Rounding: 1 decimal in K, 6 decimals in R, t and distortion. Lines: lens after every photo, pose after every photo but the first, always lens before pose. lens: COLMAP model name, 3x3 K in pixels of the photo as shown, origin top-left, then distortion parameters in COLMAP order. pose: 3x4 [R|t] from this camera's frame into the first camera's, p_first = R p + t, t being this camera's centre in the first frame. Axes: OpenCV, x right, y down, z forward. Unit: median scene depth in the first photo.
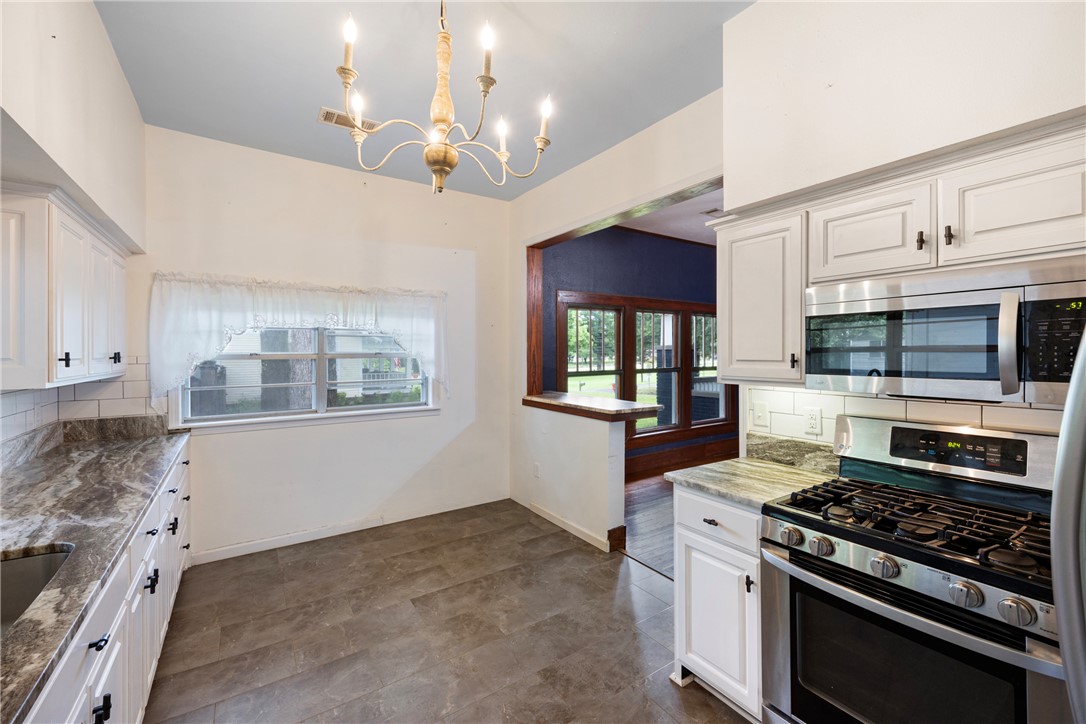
lens RADIAL K [[439.6, 0, 539.6], [0, 439.6, 357.8], [0, 0, 1]] dist [0.001394, -0.001998]
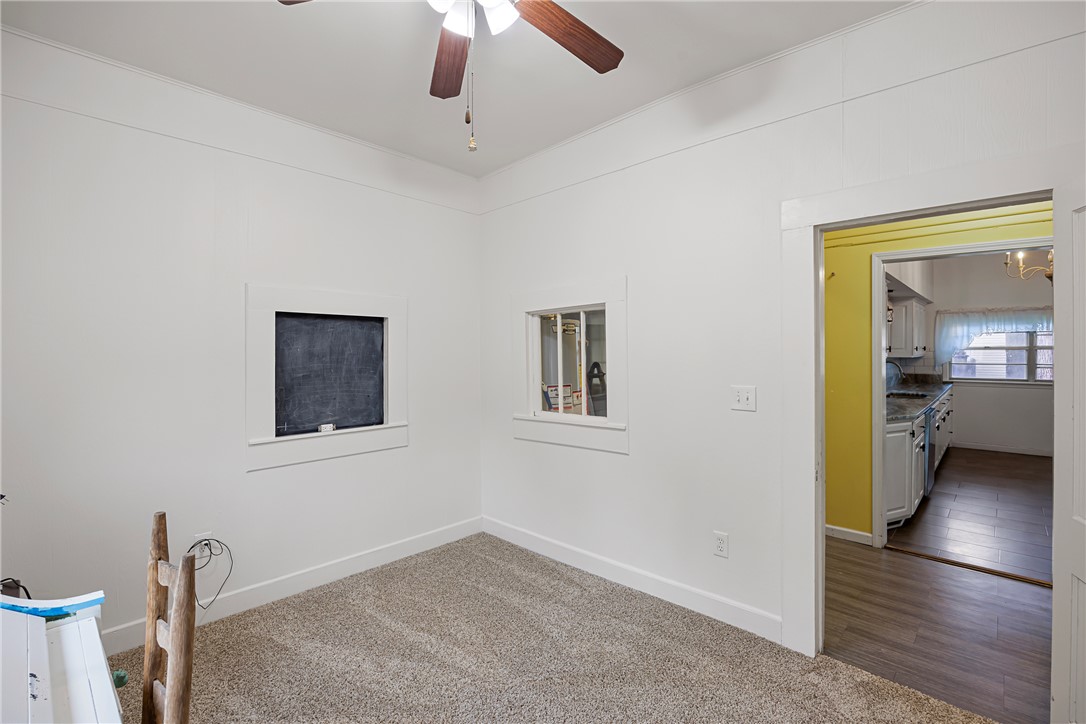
lens RADIAL K [[485.2, 0, 547.8], [0, 485.2, 354.9], [0, 0, 1]] dist [-0.010955, 0.000242]
pose [[0.218149, 0.009795, -0.975866, 1.081068], [-0.002868, 0.999952, 0.009395, 0.013358], [0.975911, 0.000749, 0.218167, -1.462756]]
